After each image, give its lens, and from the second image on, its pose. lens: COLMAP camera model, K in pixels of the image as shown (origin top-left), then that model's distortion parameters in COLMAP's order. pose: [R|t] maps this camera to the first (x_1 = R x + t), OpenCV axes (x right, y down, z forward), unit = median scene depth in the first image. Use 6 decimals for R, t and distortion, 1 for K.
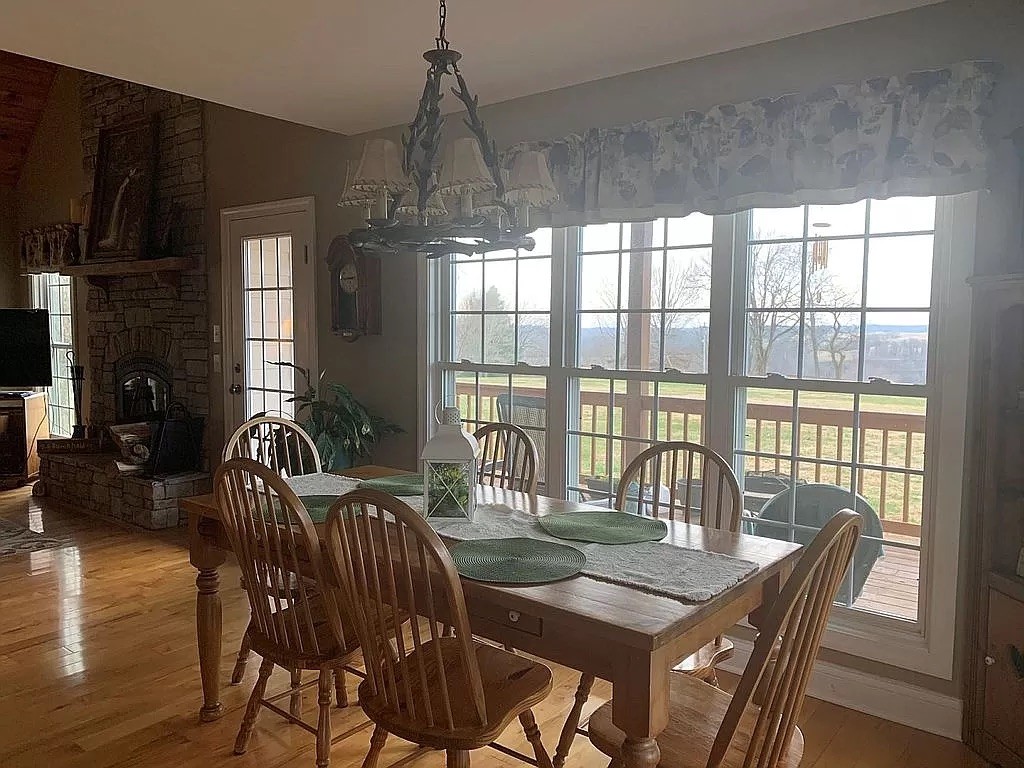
lens RADIAL K [[770.7, 0, 508.2], [0, 770.7, 378.9], [0, 0, 1]] dist [0.043229, -0.095562]
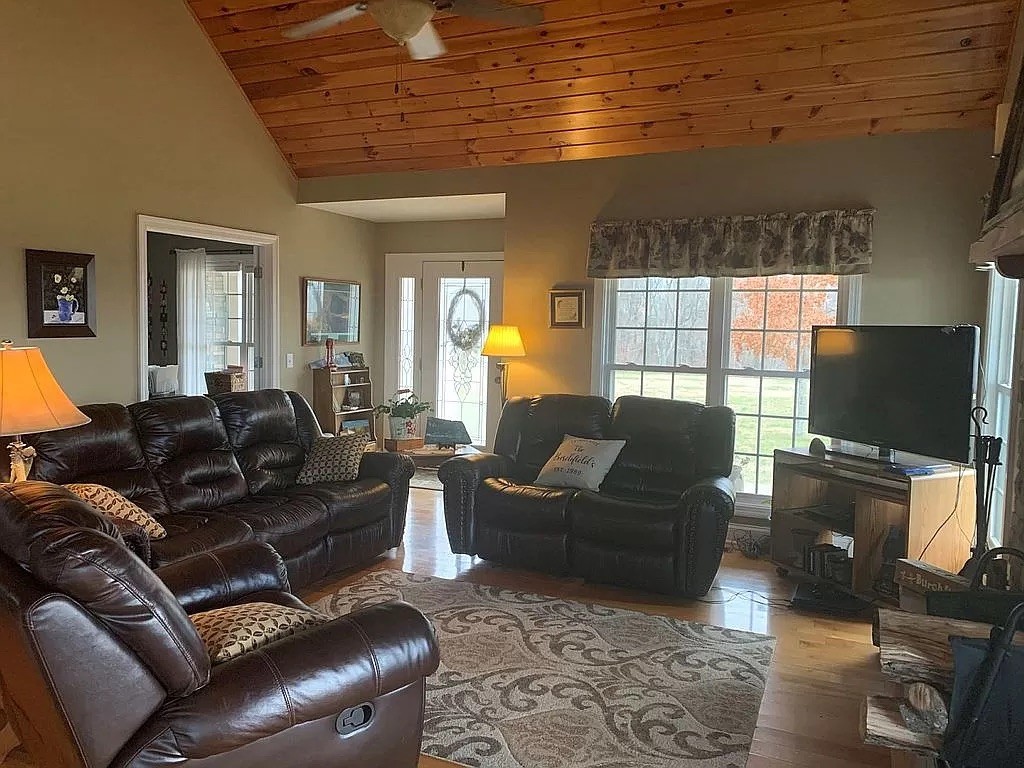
lens RADIAL K [[770.7, 0, 508.2], [0, 770.7, 378.9], [0, 0, 1]] dist [0.043229, -0.095562]
pose [[0.242919, 0.063962, -0.967936, -0.167469], [-0.085469, 0.995354, 0.044324, -0.058732], [0.966274, 0.071961, 0.247257, 0.672663]]
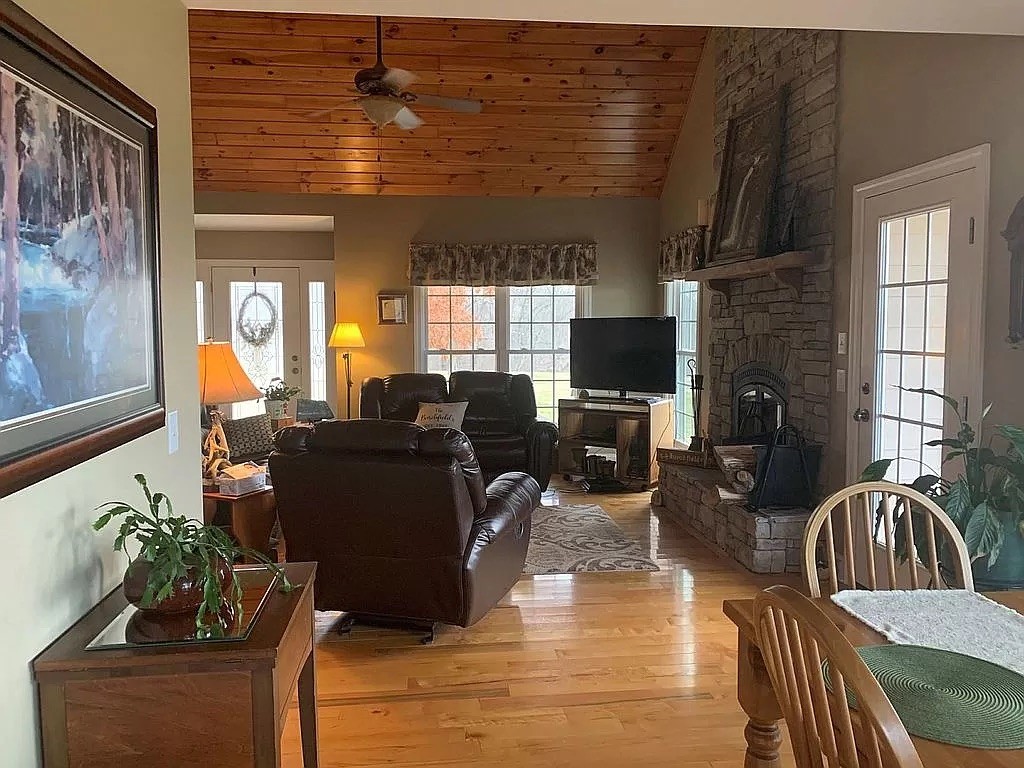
lens RADIAL K [[772.2, 0, 511.3], [0, 772.2, 378.1], [0, 0, 1]] dist [0.075946, -0.093028]
pose [[0.700002, 0.038615, -0.713096, -0.039352], [-0.041332, 0.999054, 0.013527, -0.019467], [0.712944, 0.020005, 0.700936, 0.192250]]
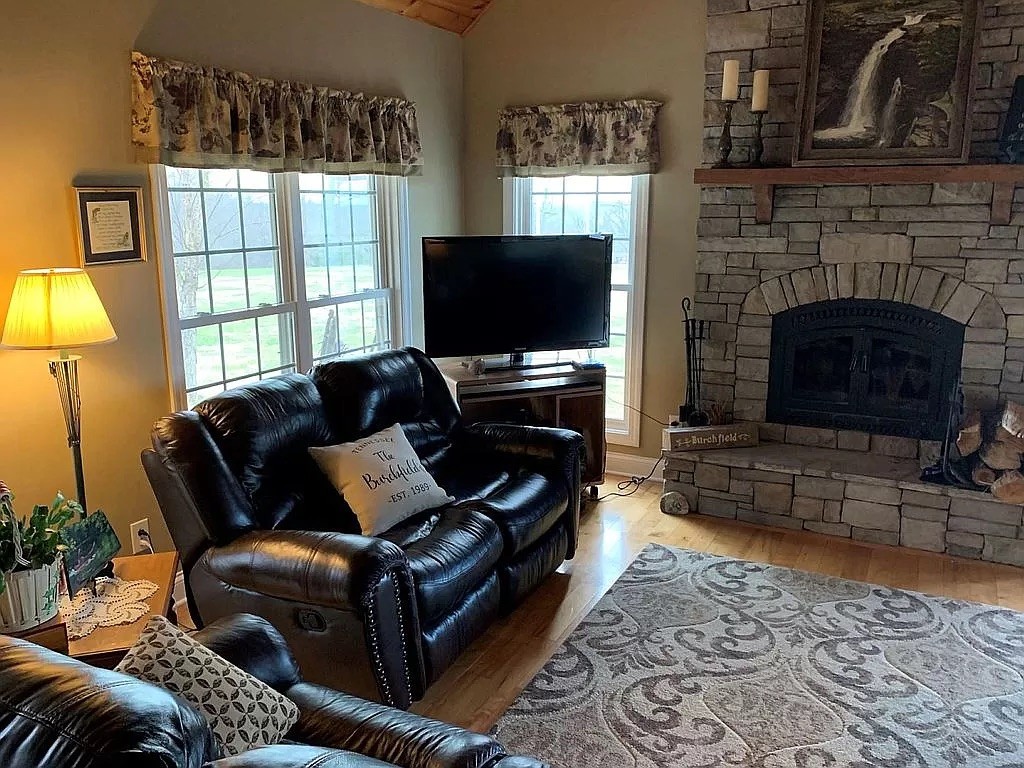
lens RADIAL K [[825.6, 0, 508.4], [0, 825.6, 379.8], [0, 0, 1]] dist [0.011402, 0.003260]
pose [[0.981285, -0.049091, 0.186197, -1.019443], [0.022663, 0.989680, 0.141494, -0.083647], [-0.191222, -0.134626, 0.972271, 0.385874]]
